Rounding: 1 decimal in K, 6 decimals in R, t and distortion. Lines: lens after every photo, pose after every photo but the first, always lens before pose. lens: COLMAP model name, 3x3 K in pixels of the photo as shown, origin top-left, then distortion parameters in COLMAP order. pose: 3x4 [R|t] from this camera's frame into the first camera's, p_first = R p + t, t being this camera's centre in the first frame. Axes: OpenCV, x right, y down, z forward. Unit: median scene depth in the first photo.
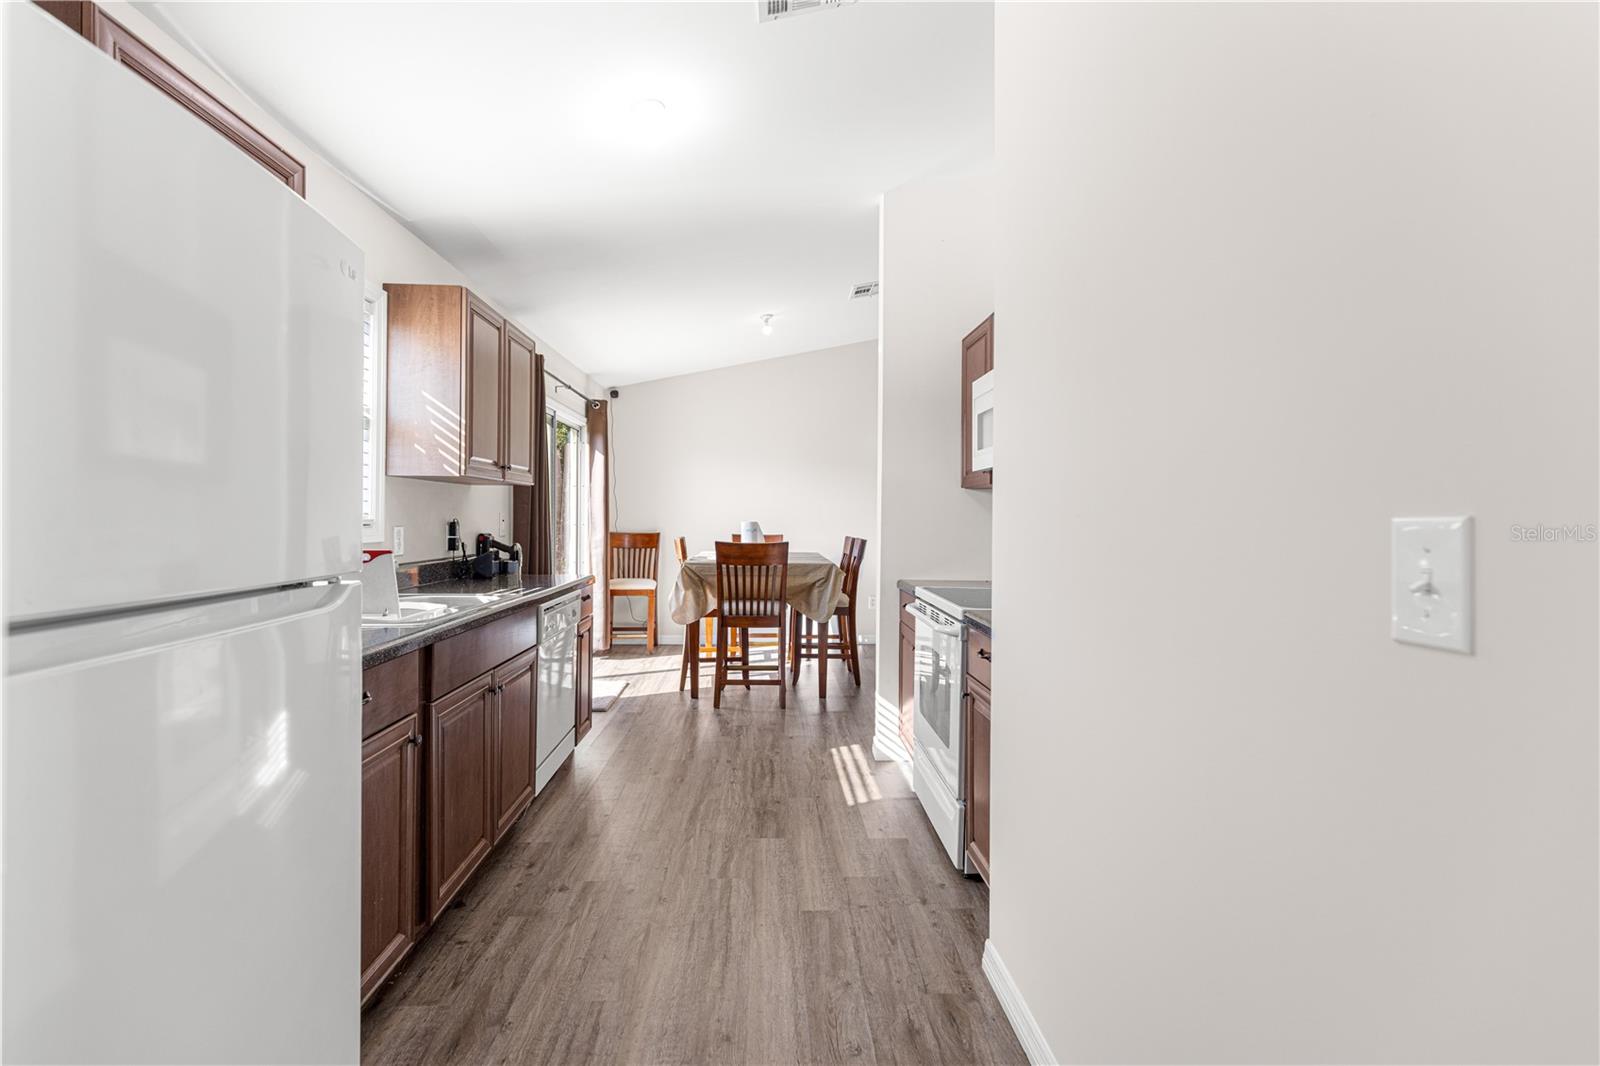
lens RADIAL K [[721.7, 0, 795.0], [0, 721.7, 527.2], [0, 0, 1]] dist [0.010090, -0.000982]
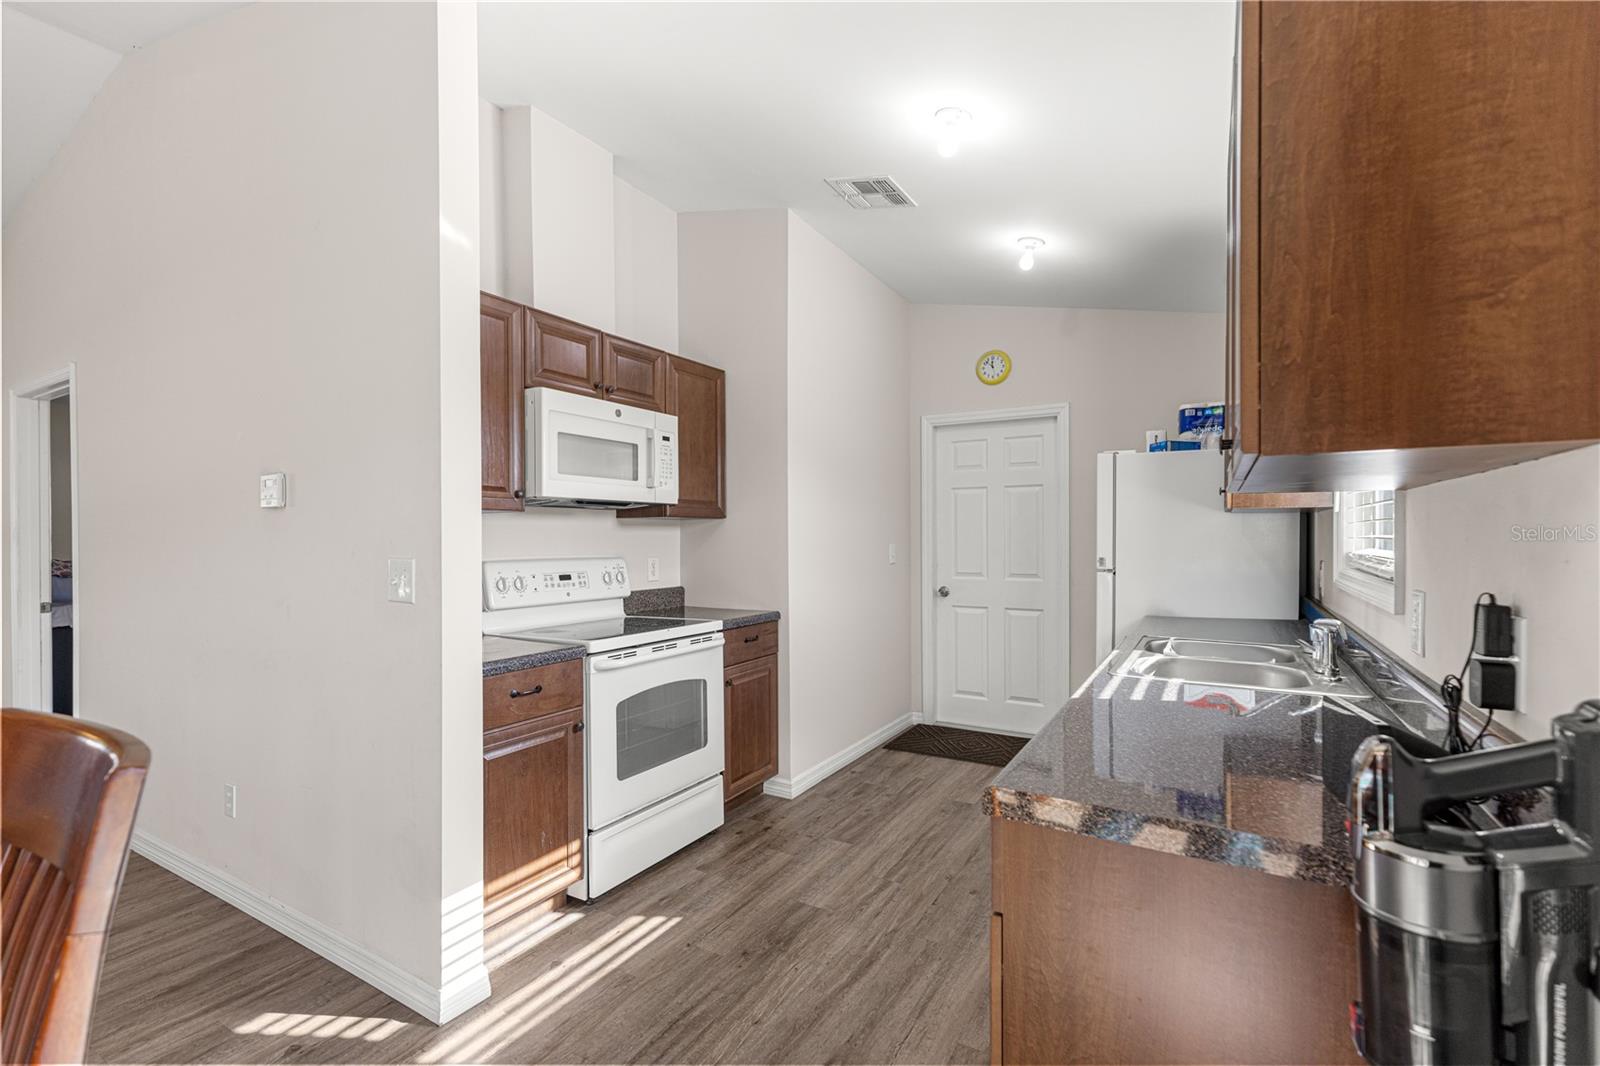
lens RADIAL K [[713.8, 0, 796.2], [0, 713.8, 544.2], [0, 0, 1]] dist [0.009324, -0.000236]
pose [[-0.835724, -0.009957, 0.549060, -0.606808], [0.006105, 0.999605, 0.027419, -0.059905], [-0.549116, 0.026267, -0.835333, 2.086361]]
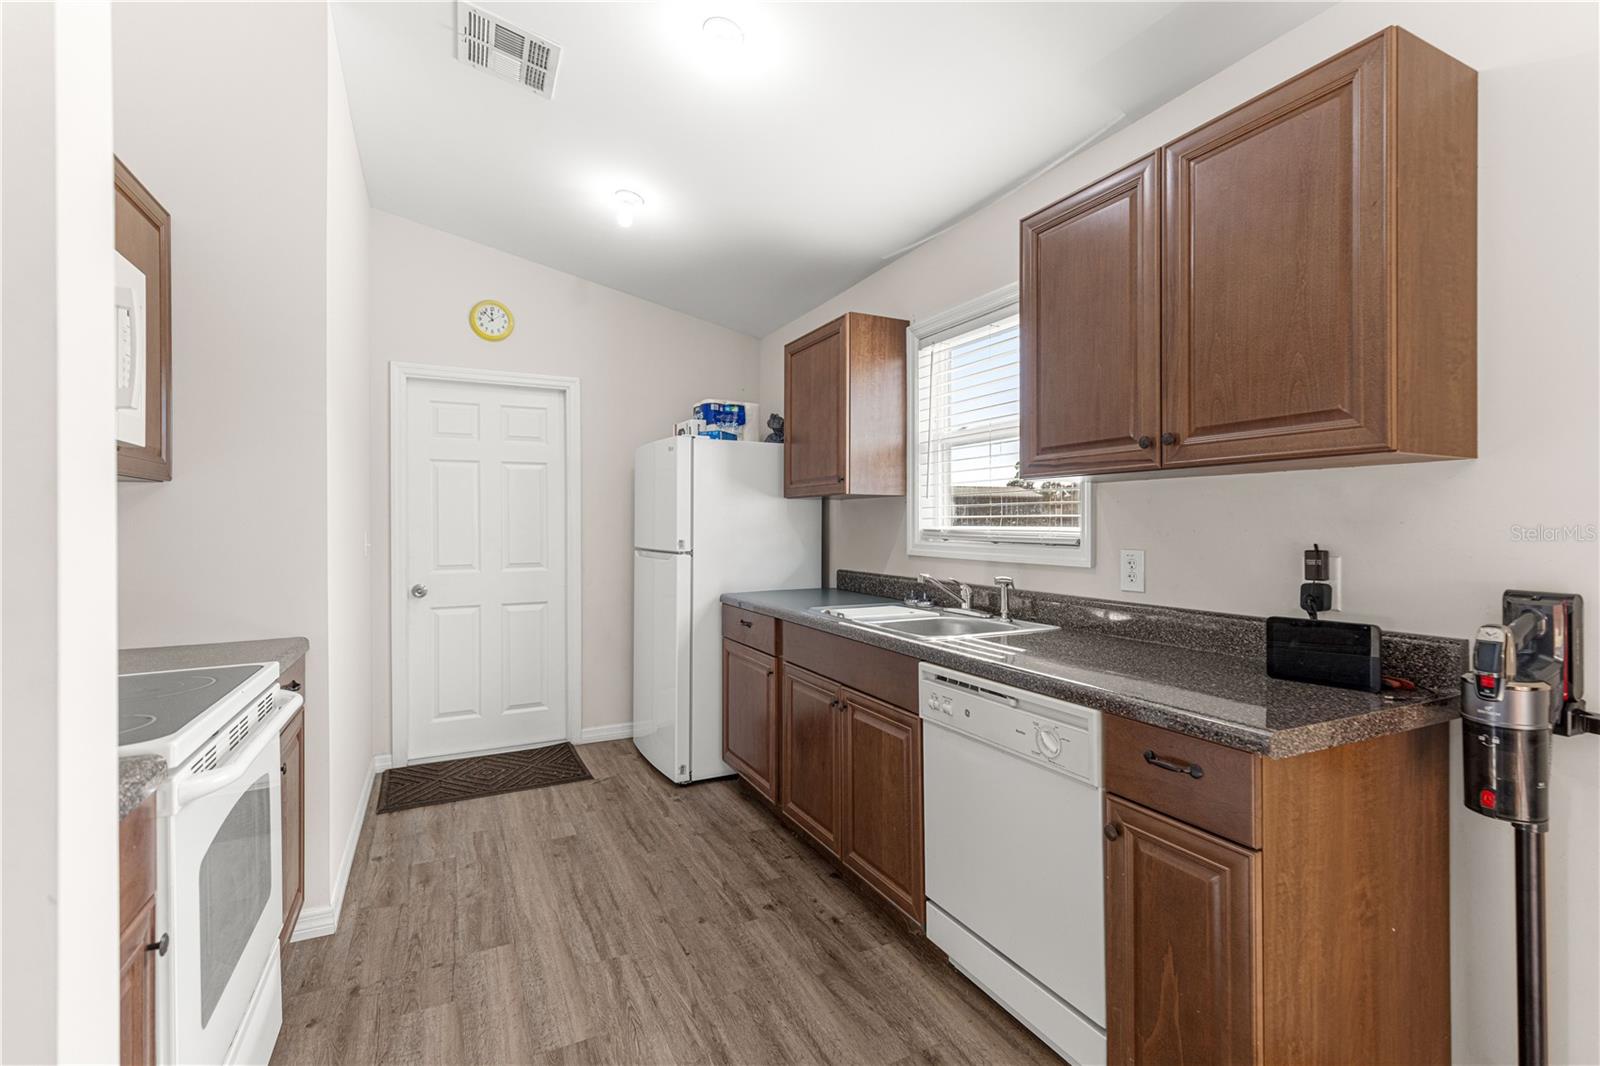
lens RADIAL K [[721.7, 0, 795.0], [0, 721.7, 527.2], [0, 0, 1]] dist [0.010090, -0.000982]
pose [[-0.916376, -0.001362, -0.400316, 0.048019], [-0.008297, 0.999844, 0.015591, -0.040233], [0.400232, 0.017608, -0.916245, 1.967332]]
